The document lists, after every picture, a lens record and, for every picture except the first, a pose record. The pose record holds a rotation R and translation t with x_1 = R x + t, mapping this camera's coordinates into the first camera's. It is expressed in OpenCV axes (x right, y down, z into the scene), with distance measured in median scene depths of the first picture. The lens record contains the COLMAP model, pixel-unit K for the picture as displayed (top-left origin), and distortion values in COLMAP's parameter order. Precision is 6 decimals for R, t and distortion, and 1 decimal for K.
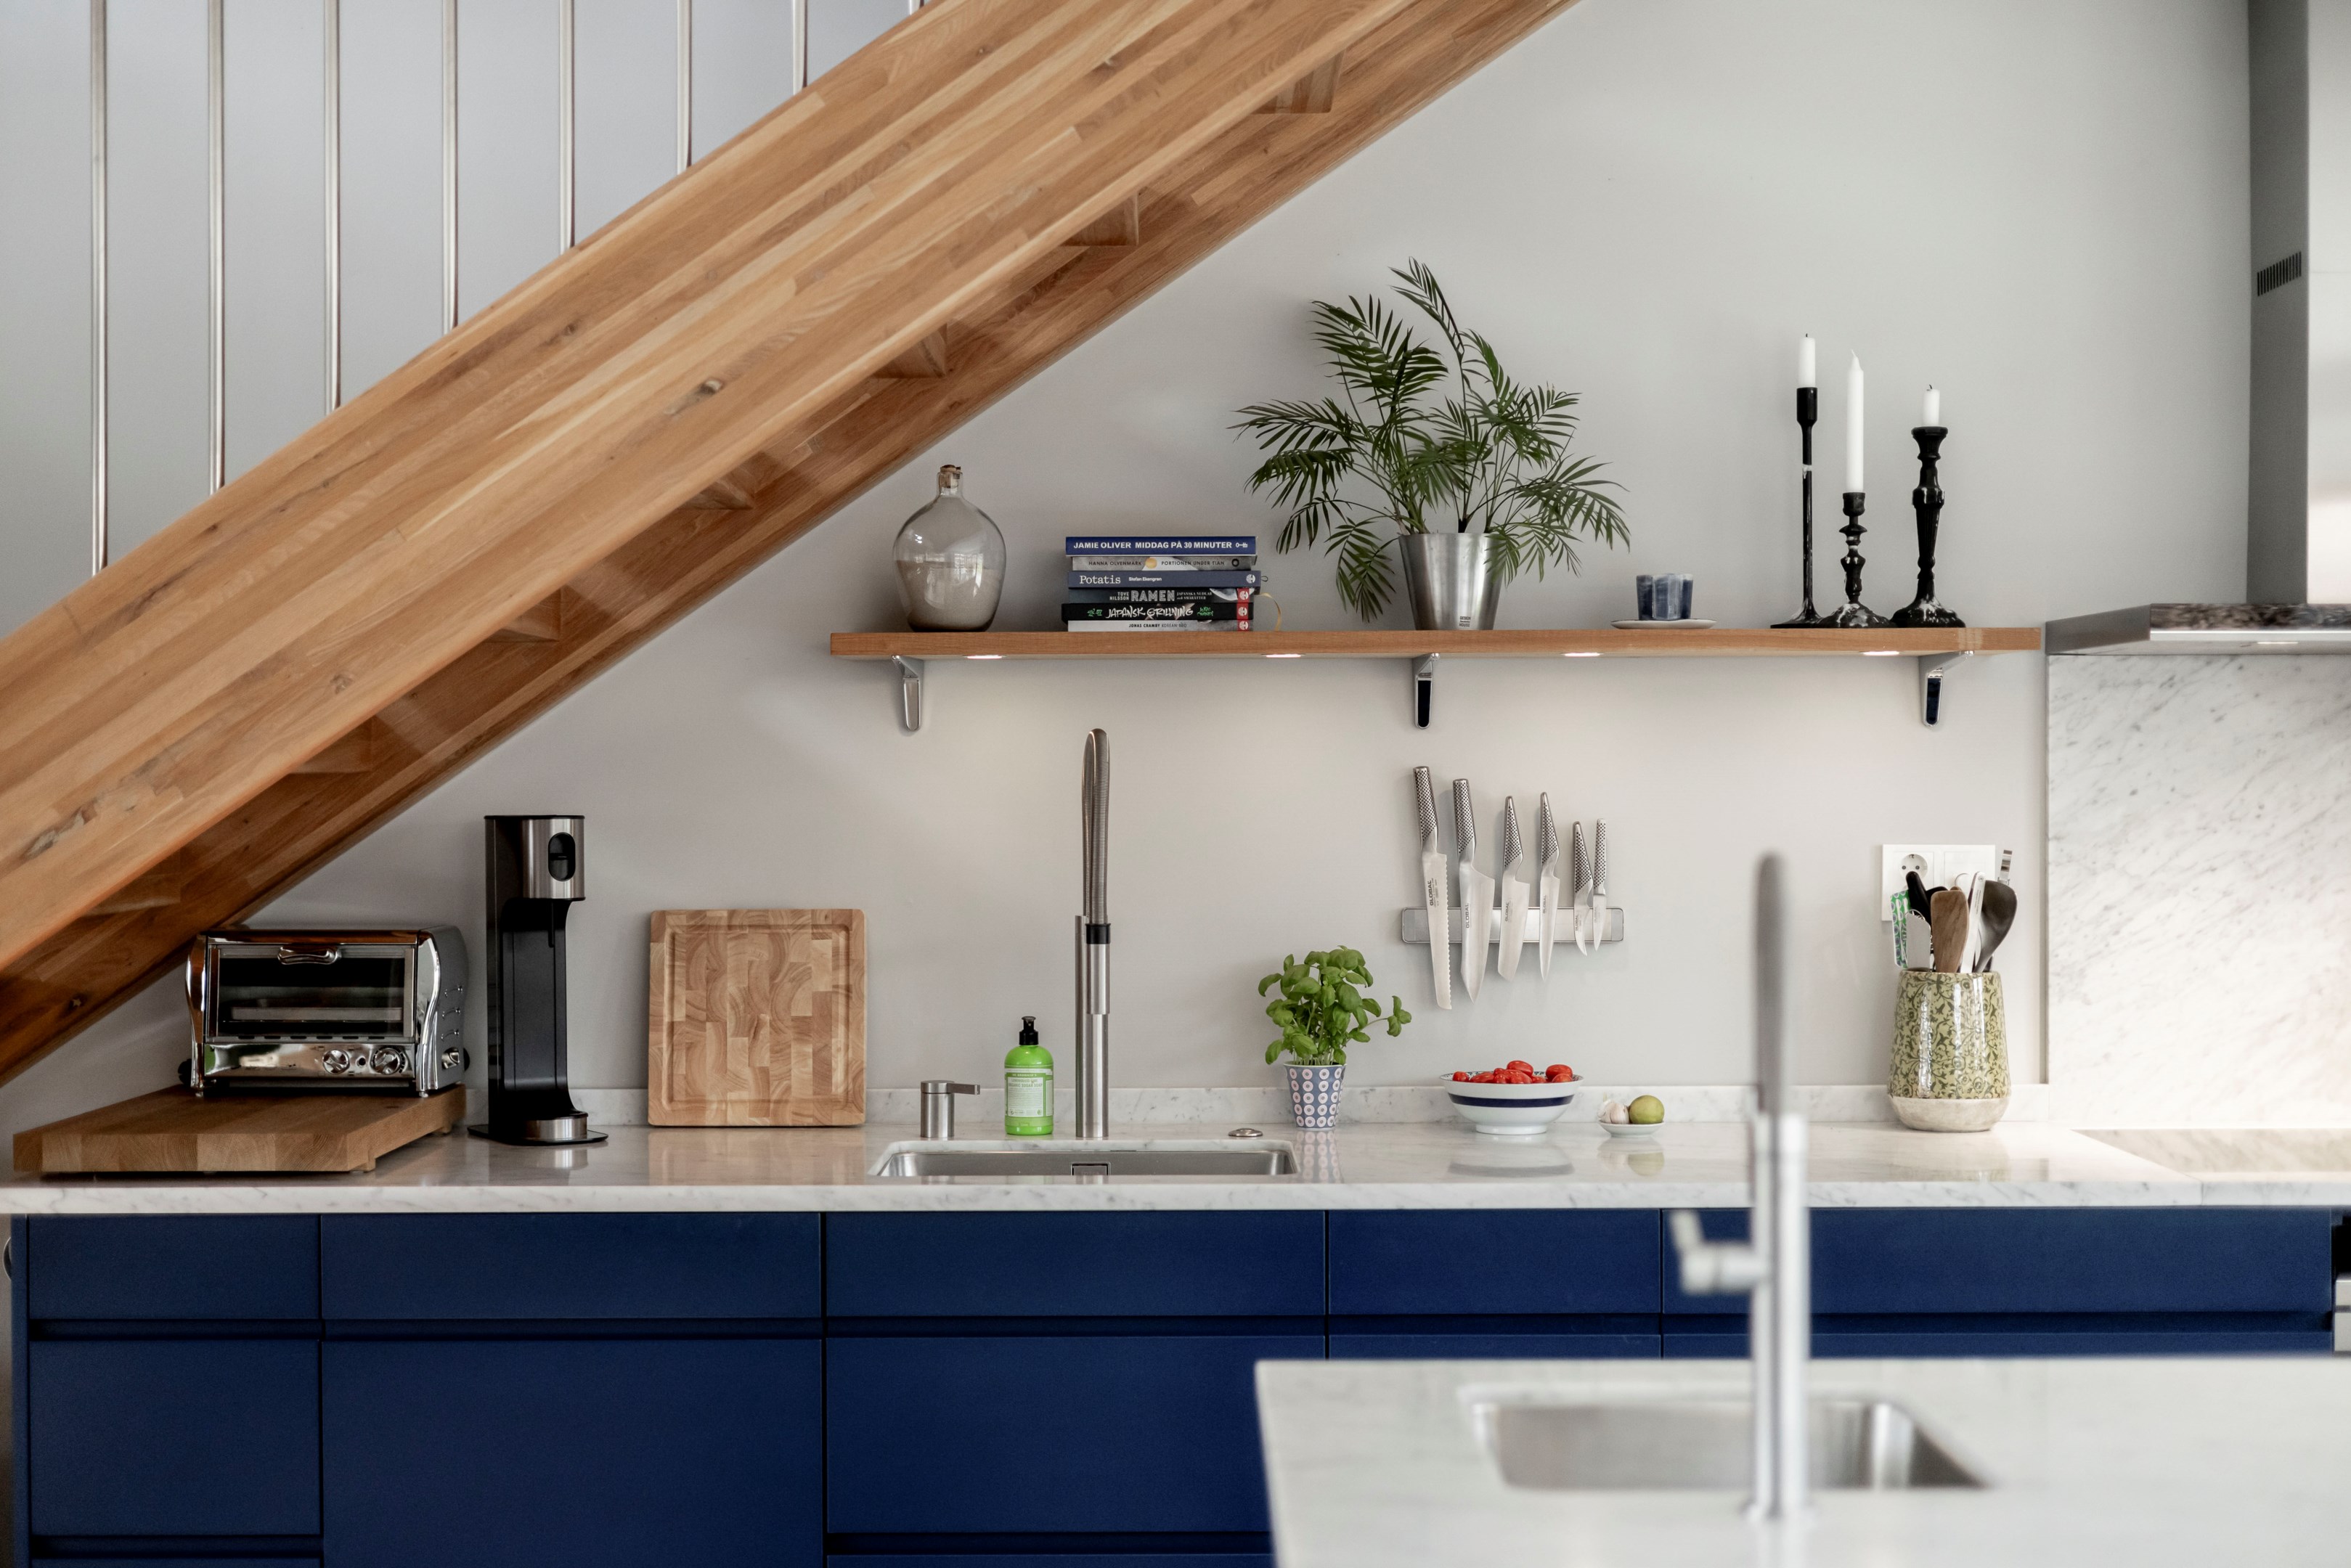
lens RADIAL K [[3244.7, 0, 1208.2], [0, 3244.7, 848.6], [0, 0, 1]] dist [-0.018595, 0.019507]
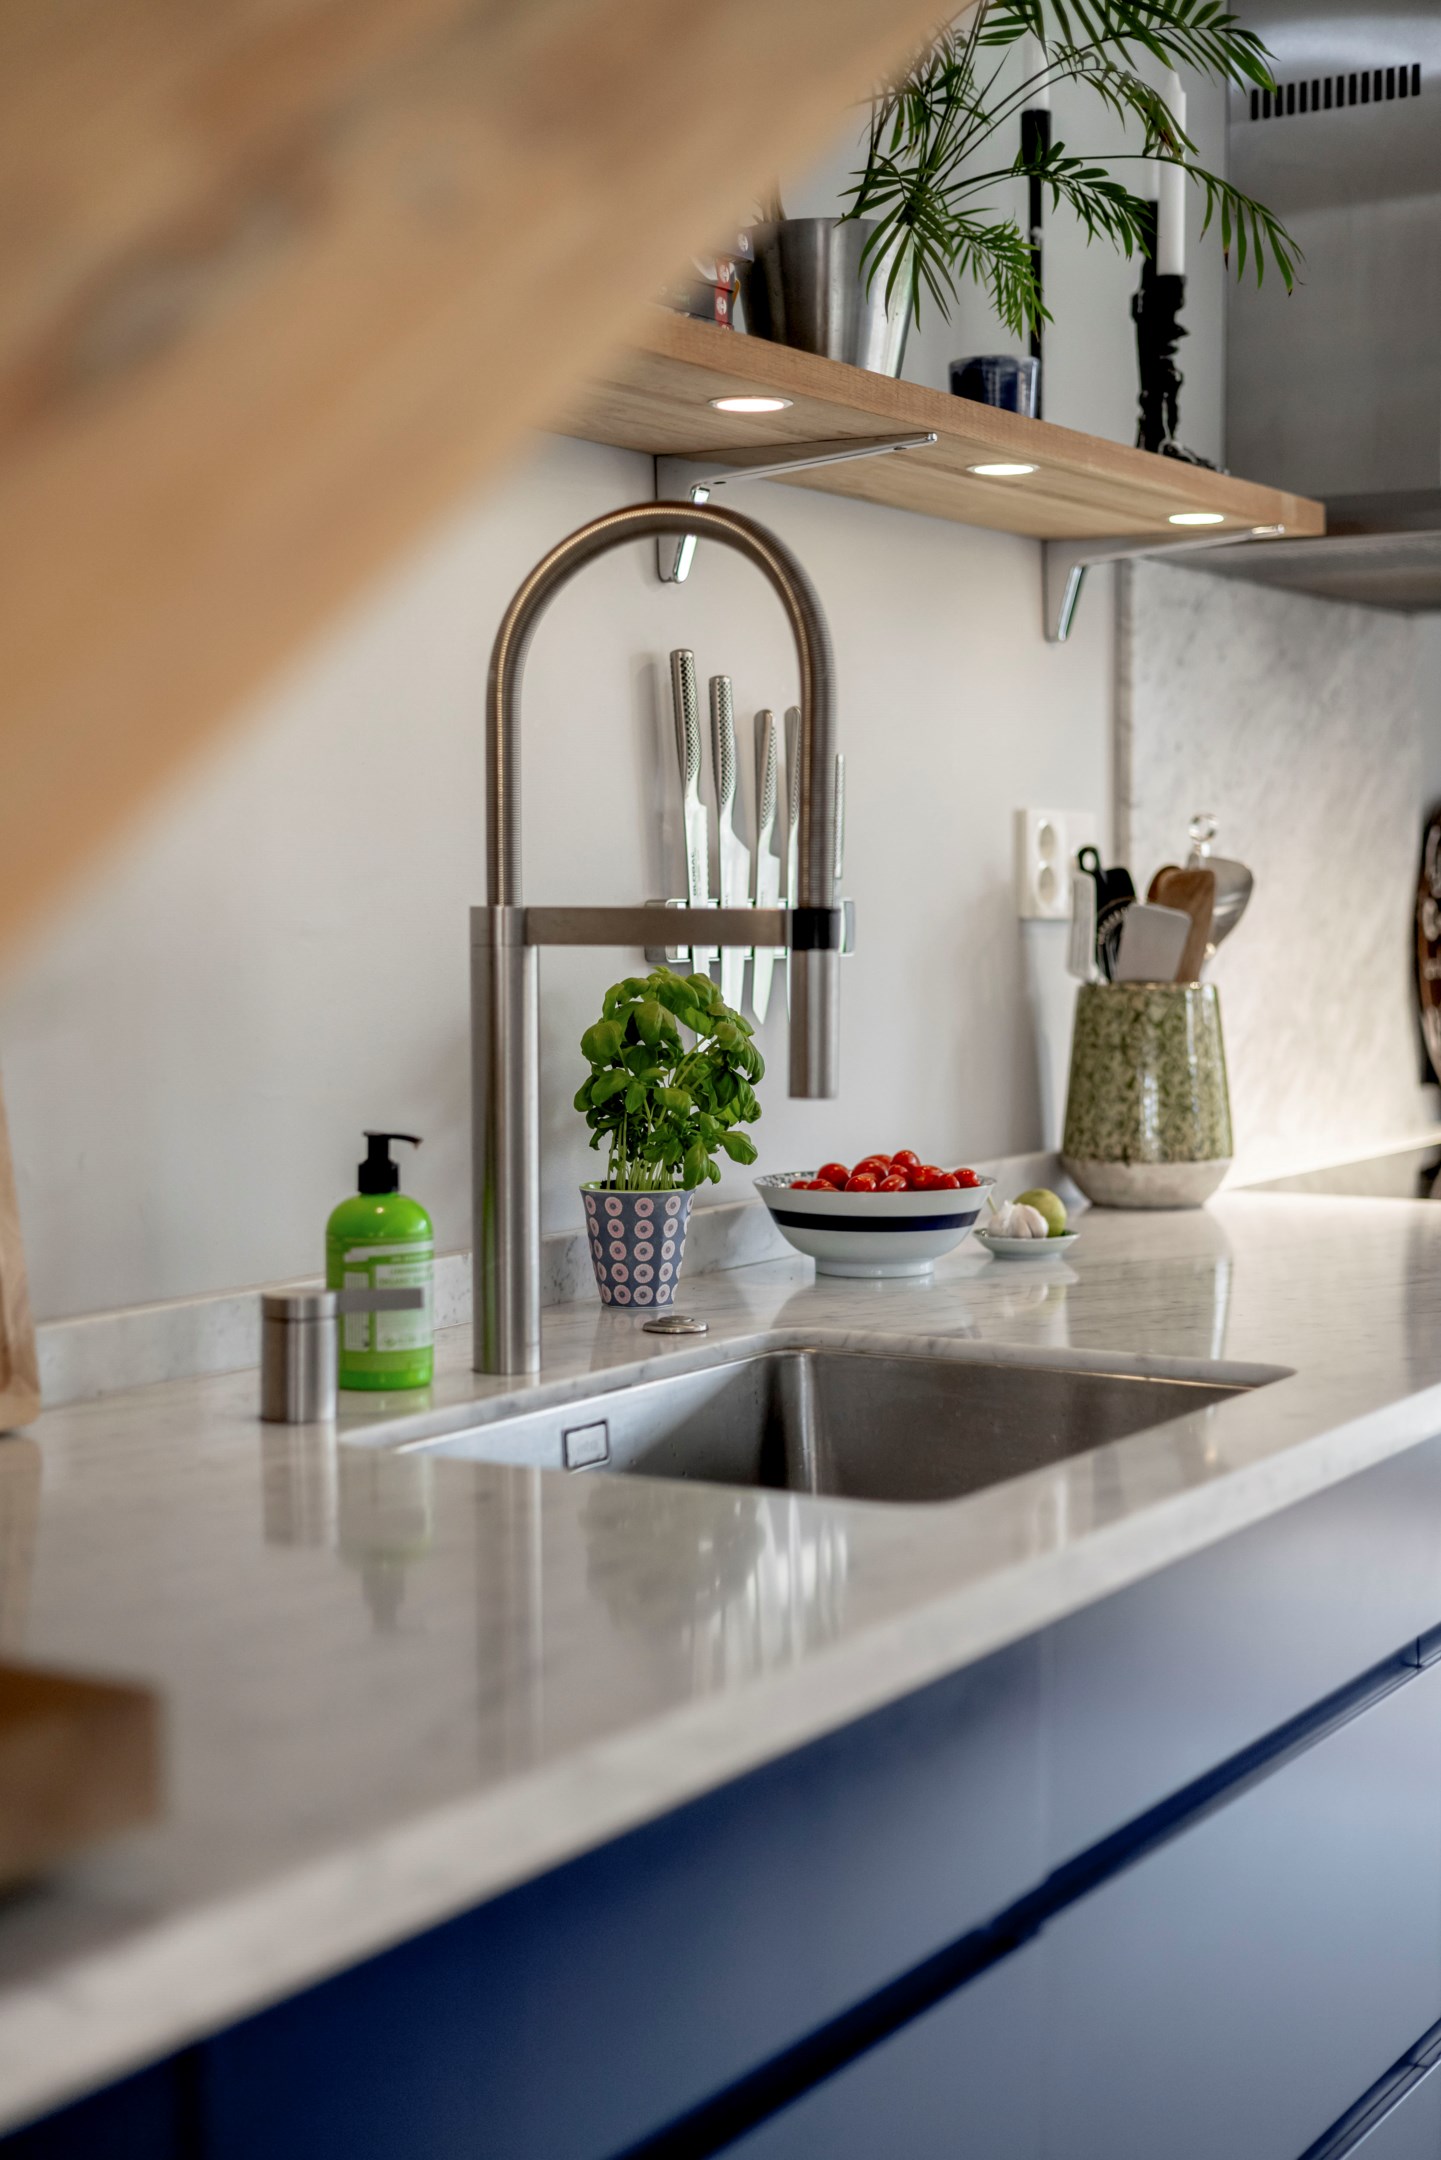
lens RADIAL K [[2981.4, 0, 720.5], [0, 2981.4, 1080.0], [0, 0, 1]] dist [-0.018595, 0.019507]
pose [[0.534230, -0.050981, 0.843801, -0.381571], [0.017488, 0.998633, 0.049263, 0.024990], [-0.845158, -0.011561, 0.534391, 0.734610]]
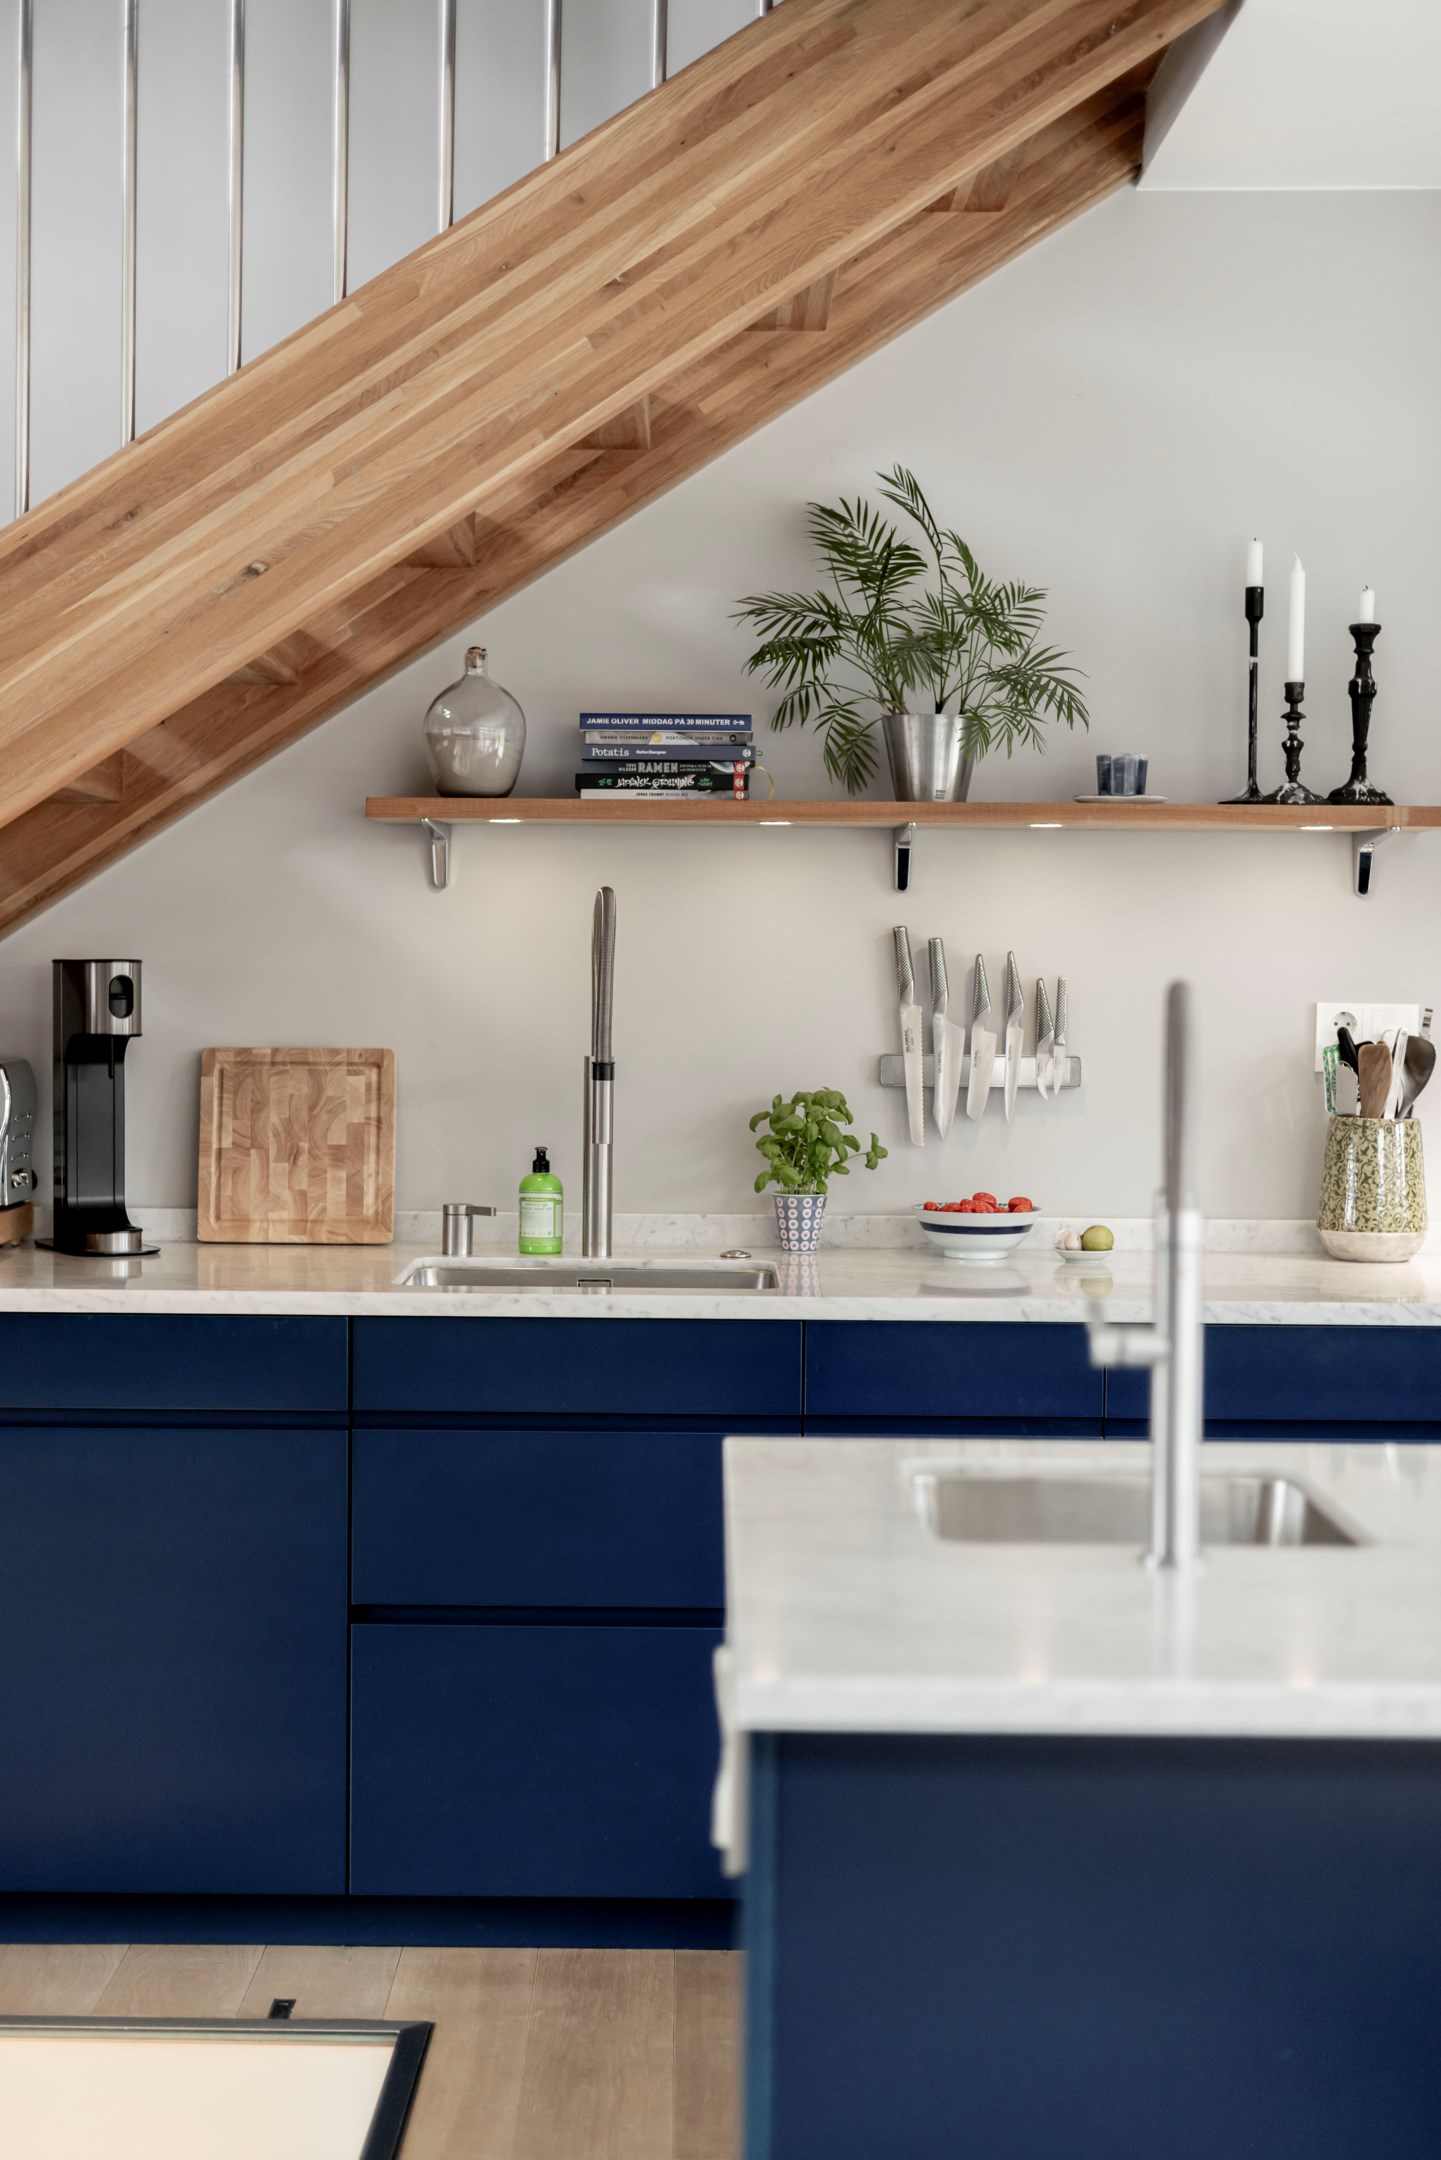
lens RADIAL K [[2981.4, 0, 720.5], [0, 2981.4, 1080.0], [0, 0, 1]] dist [-0.018595, 0.019507]
pose [[0.999906, 0.013203, -0.003651, 0.009273], [-0.013132, 0.999736, 0.018841, 0.008988], [0.003899, -0.018791, 0.999816, -0.016717]]
